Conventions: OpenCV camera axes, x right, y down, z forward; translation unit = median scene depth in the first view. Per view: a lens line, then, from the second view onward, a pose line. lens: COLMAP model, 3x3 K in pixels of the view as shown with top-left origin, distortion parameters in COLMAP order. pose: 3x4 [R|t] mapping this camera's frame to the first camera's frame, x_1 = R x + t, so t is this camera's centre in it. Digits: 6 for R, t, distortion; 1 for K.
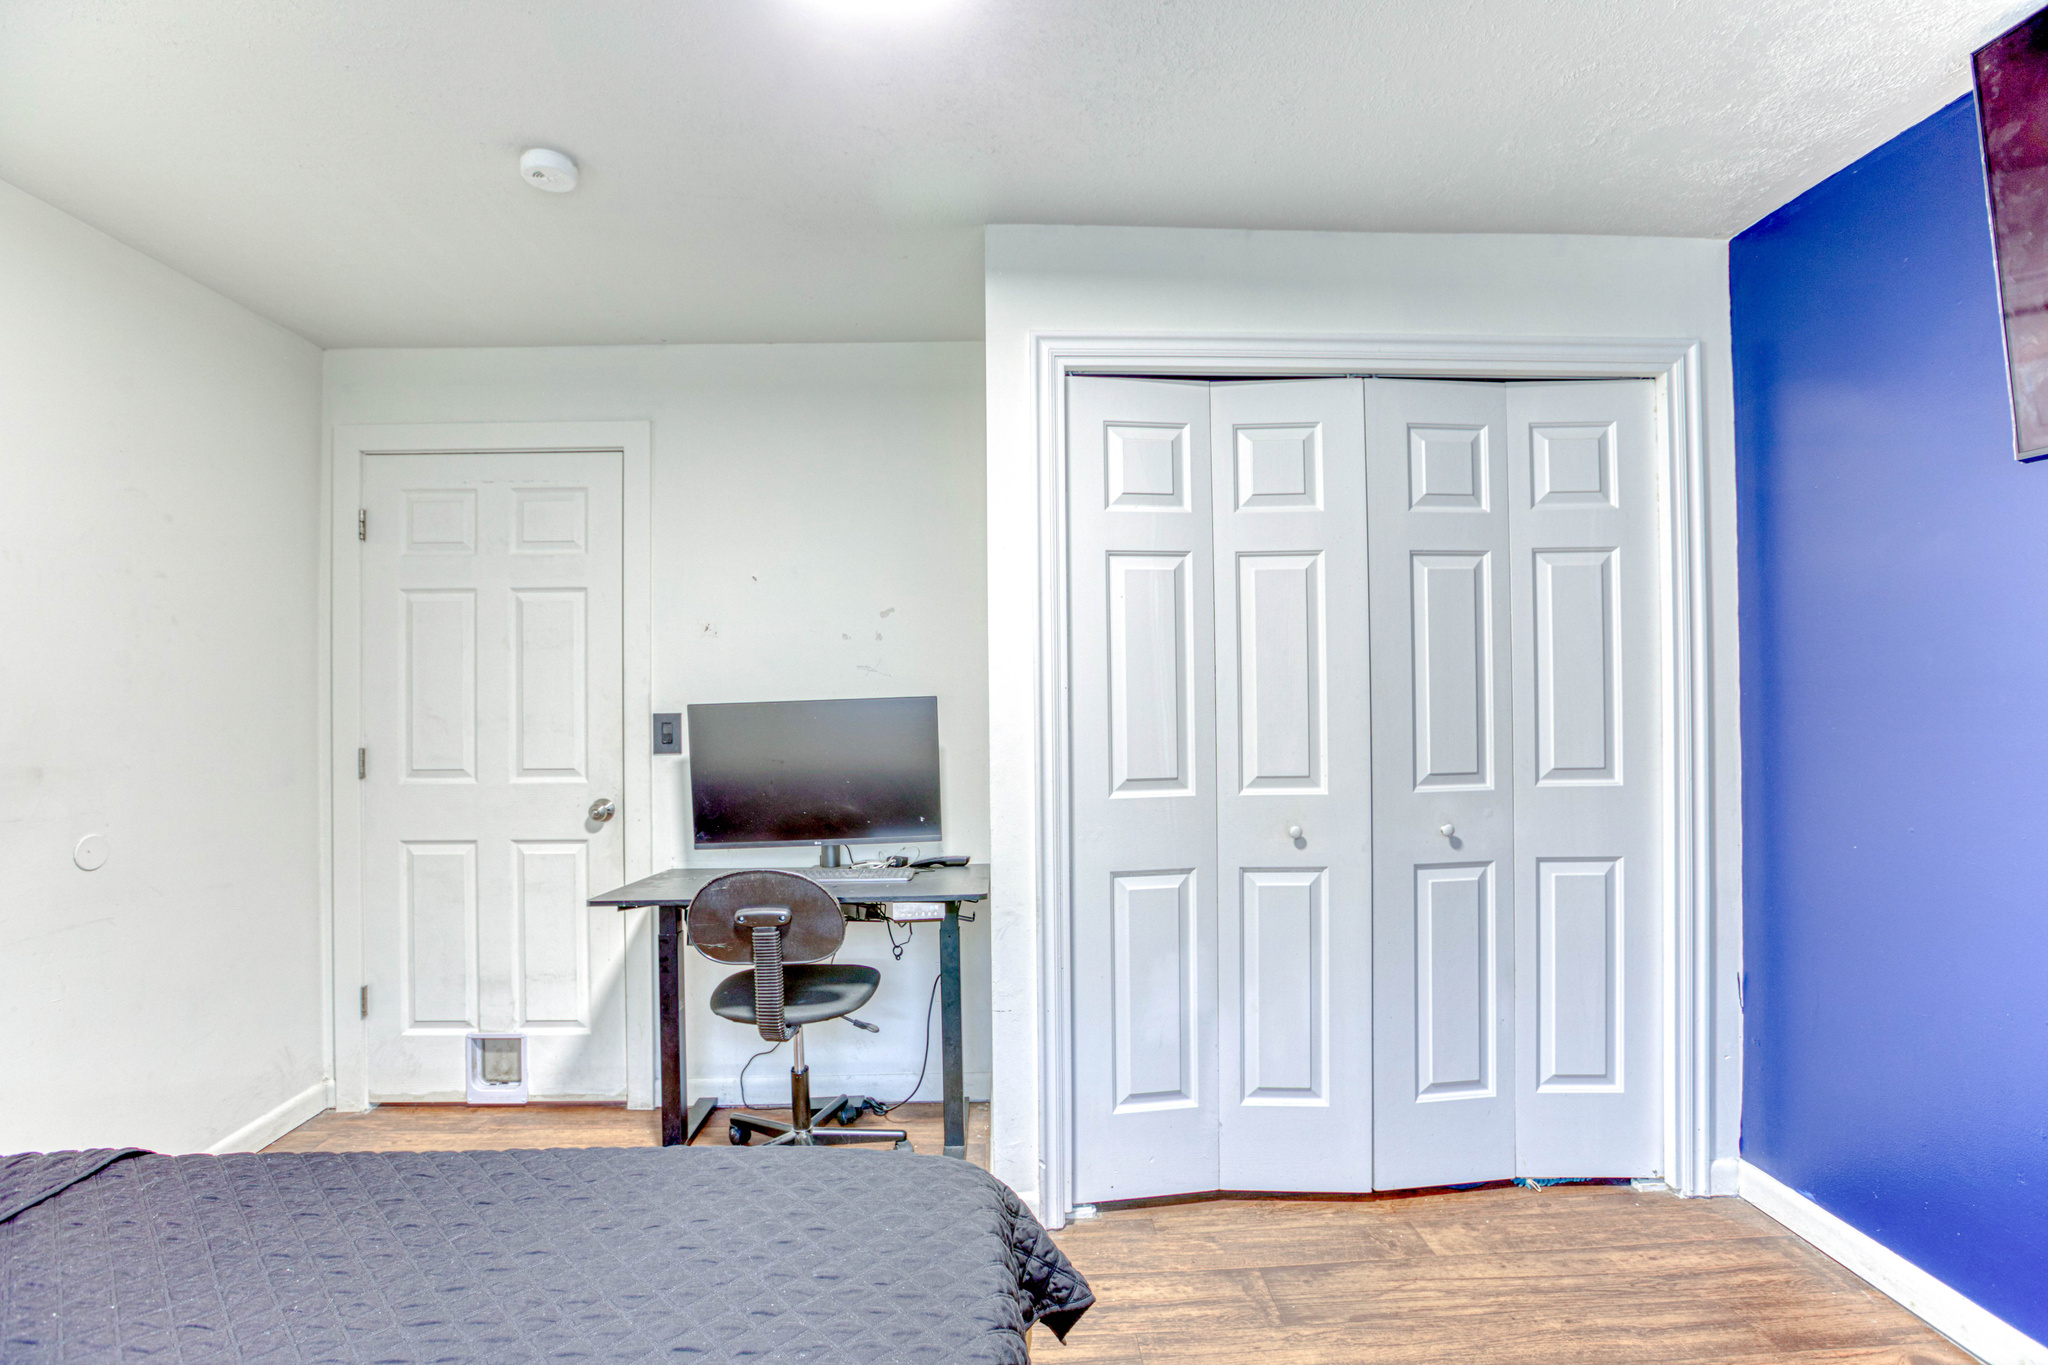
lens RADIAL K [[933.2, 0, 1020.7], [0, 933.2, 686.4], [0, 0, 1]] dist [-0.062437, 0.024565]
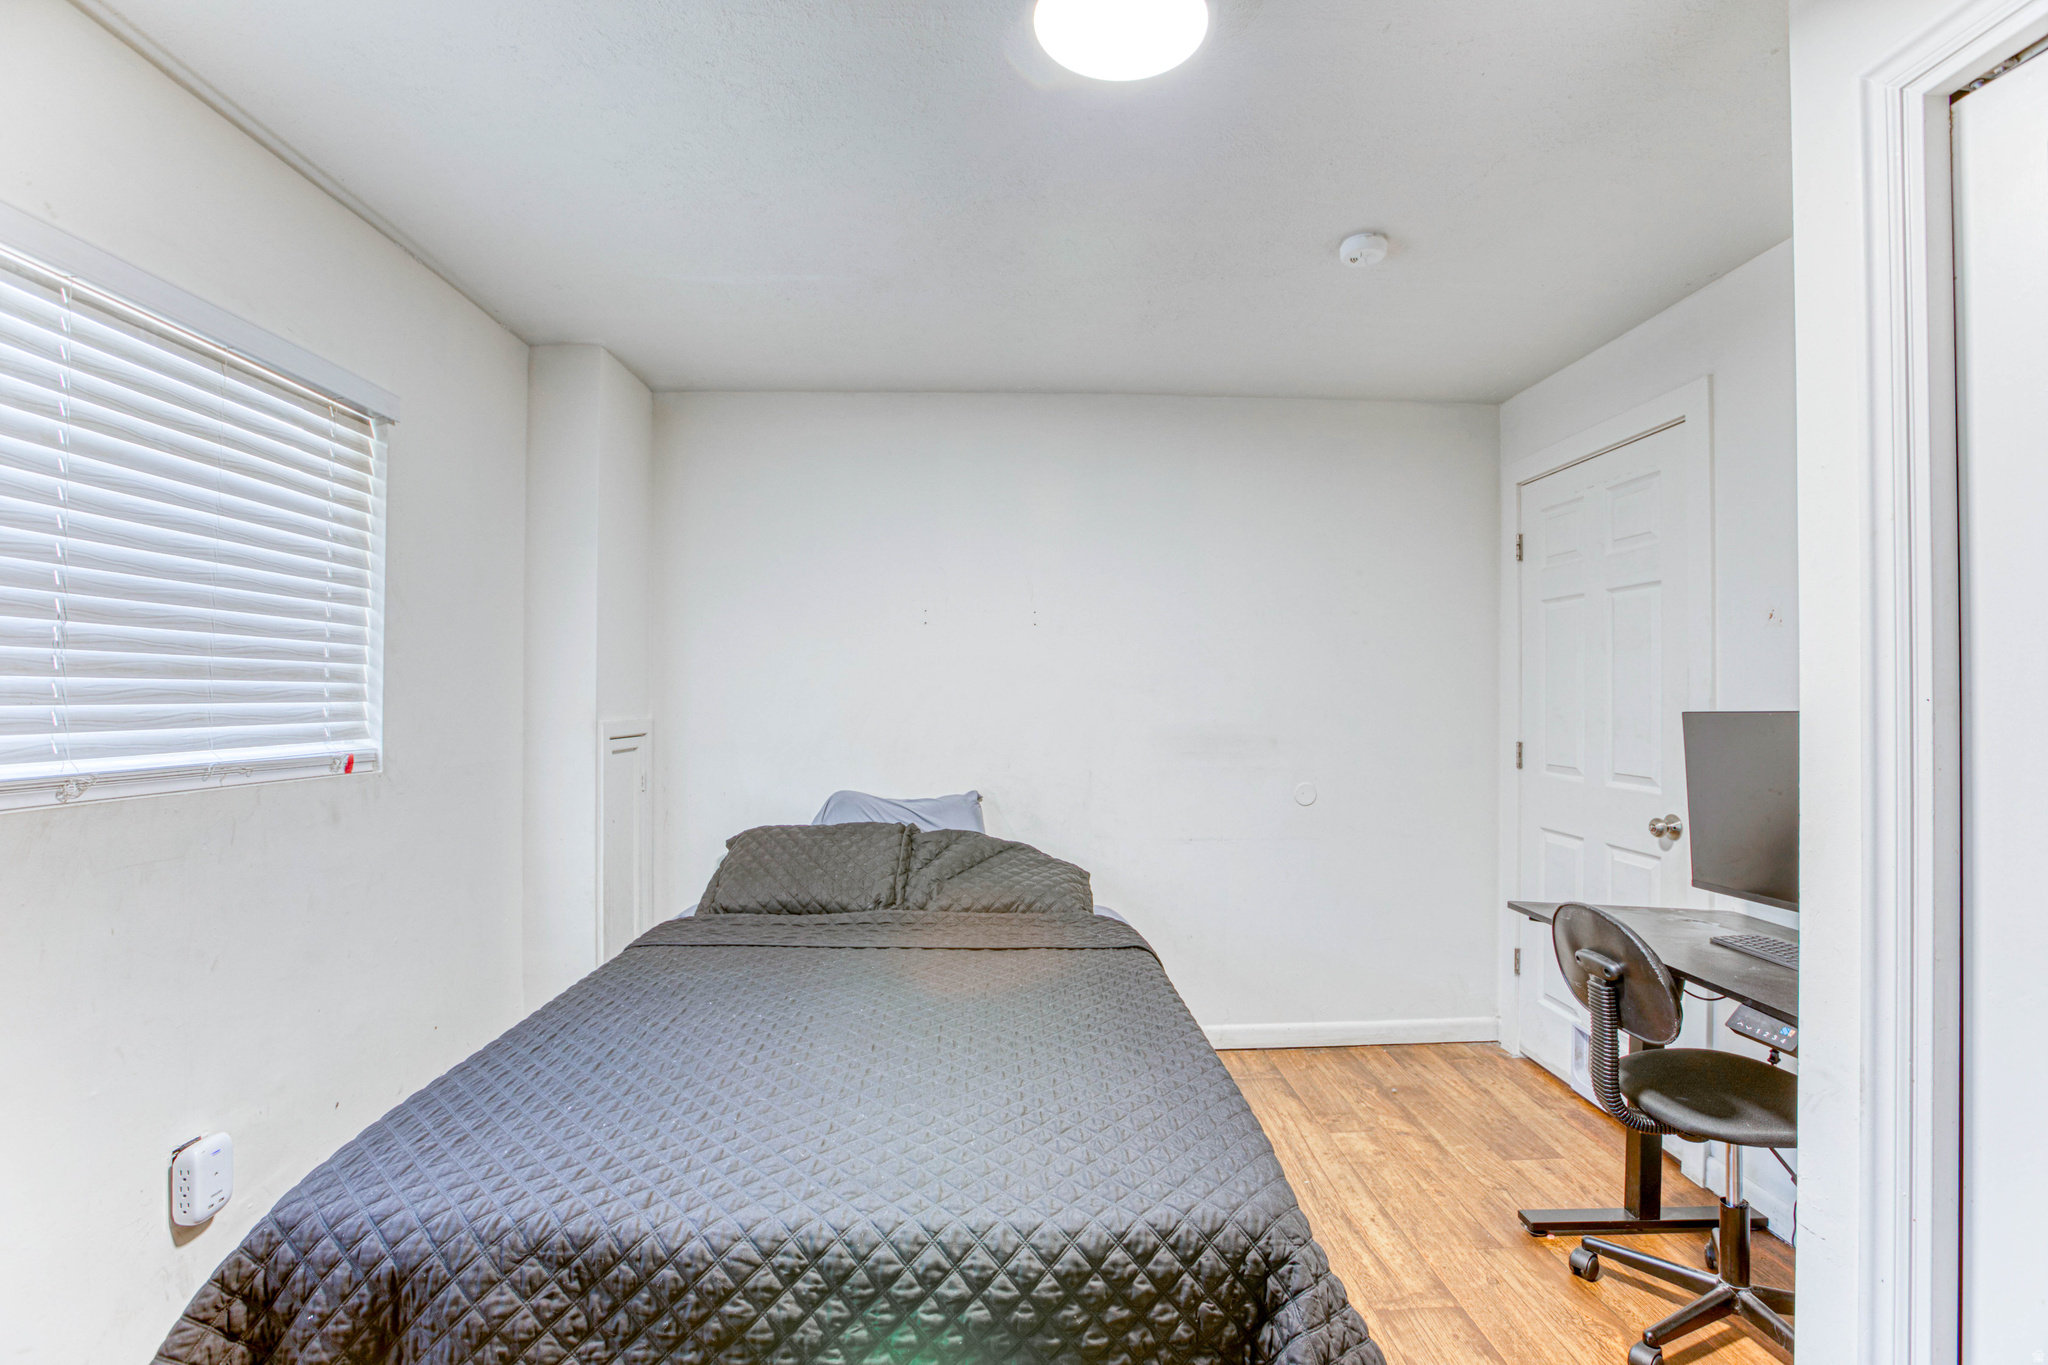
lens RADIAL K [[933.2, 0, 1020.7], [0, 933.2, 686.4], [0, 0, 1]] dist [-0.062437, 0.024565]
pose [[-0.019226, 0.002649, -0.999812, 0.450128], [0.006869, 0.999973, 0.002518, -0.009477], [0.999792, -0.006819, -0.019244, 0.392025]]
